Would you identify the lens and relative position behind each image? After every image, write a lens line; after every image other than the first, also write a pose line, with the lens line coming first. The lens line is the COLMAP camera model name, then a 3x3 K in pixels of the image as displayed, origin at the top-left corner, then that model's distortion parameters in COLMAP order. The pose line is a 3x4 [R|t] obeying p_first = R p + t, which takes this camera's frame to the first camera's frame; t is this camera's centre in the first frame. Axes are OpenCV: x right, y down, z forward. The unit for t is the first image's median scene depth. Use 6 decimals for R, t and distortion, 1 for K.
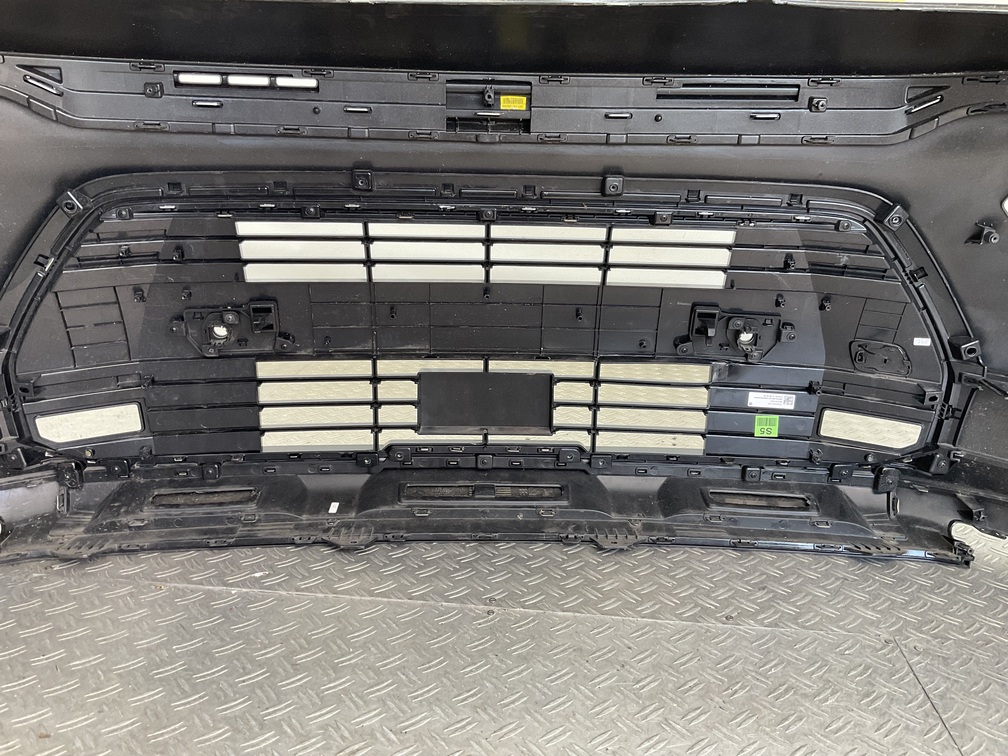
lens RADIAL K [[848.3, 0, 493.6], [0, 848.3, 375.6], [0, 0, 1]] dist [0.080083, -0.142890]
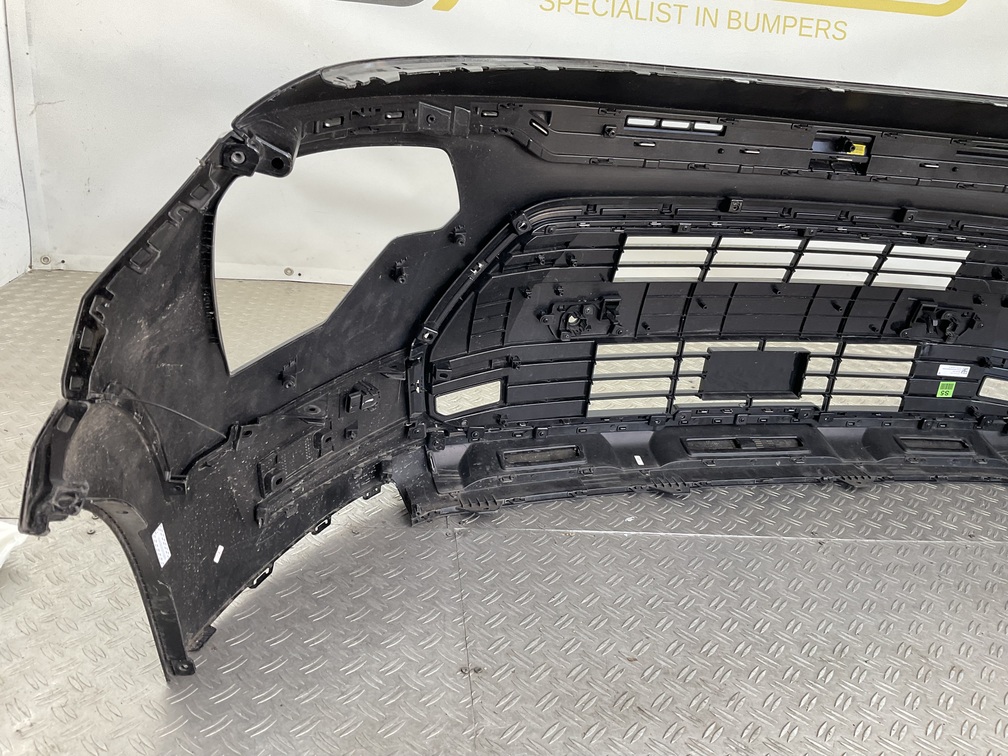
lens RADIAL K [[848.3, 0, 517.3], [0, 848.3, 380.5], [0, 0, 1]] dist [0.080083, -0.142890]
pose [[0.970365, -0.009806, 0.241445, -0.667587], [-0.024560, 0.990000, 0.138910, -0.127116], [-0.240393, -0.140724, 0.960421, -0.120128]]
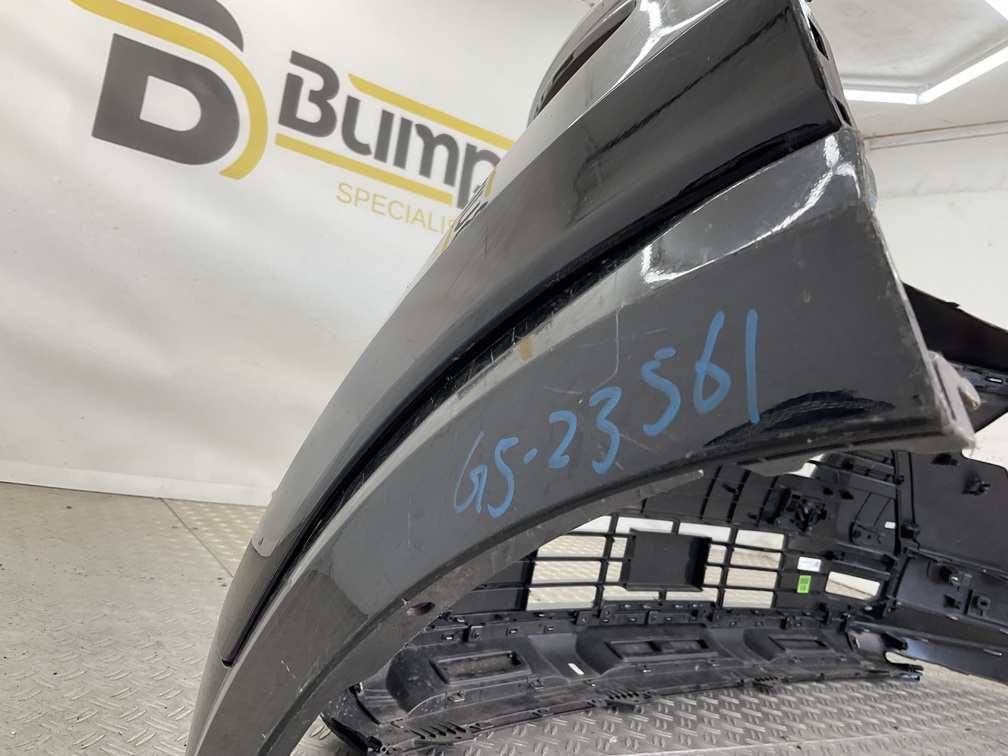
lens RADIAL K [[848.3, 0, 514.2], [0, 848.3, 368.6], [0, 0, 1]] dist [0.080083, -0.142890]
pose [[0.754356, 0.161458, 0.636301, -0.942737], [-0.031365, 0.977040, -0.210734, 0.027472], [-0.655716, 0.139011, 0.742100, 0.273648]]
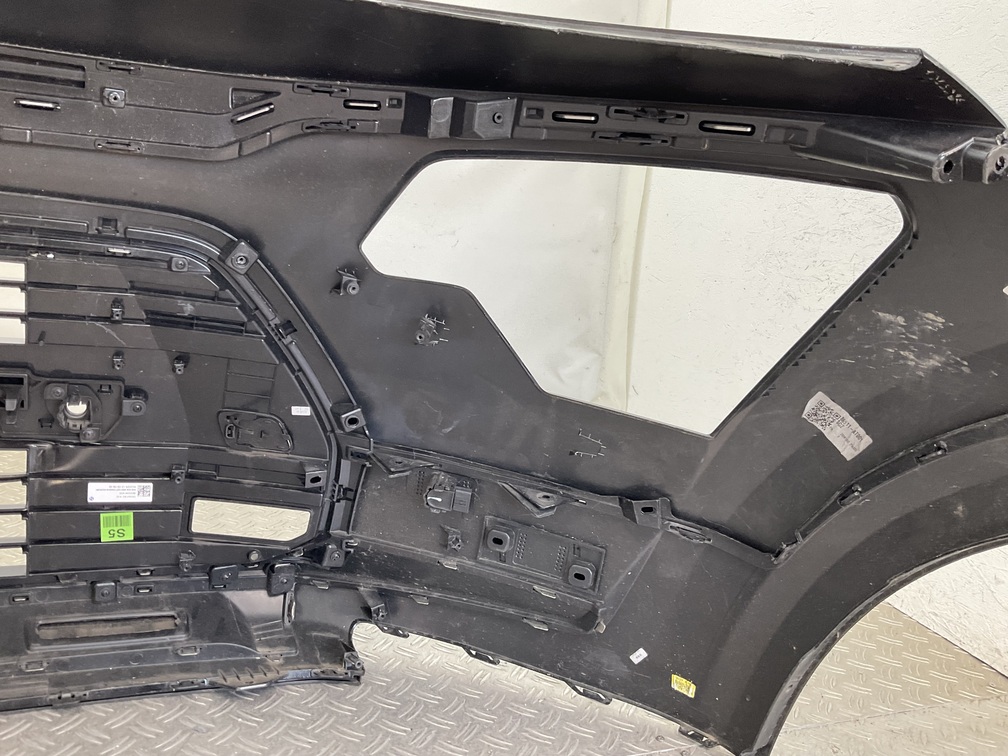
lens RADIAL K [[848.3, 0, 502.8], [0, 848.3, 376.0], [0, 0, 1]] dist [0.080083, -0.142890]
pose [[0.889636, -0.010938, 0.456540, 0.287543], [0.031693, 0.998782, -0.037828, -0.034401], [-0.455570, 0.048122, 0.888898, 0.179441]]
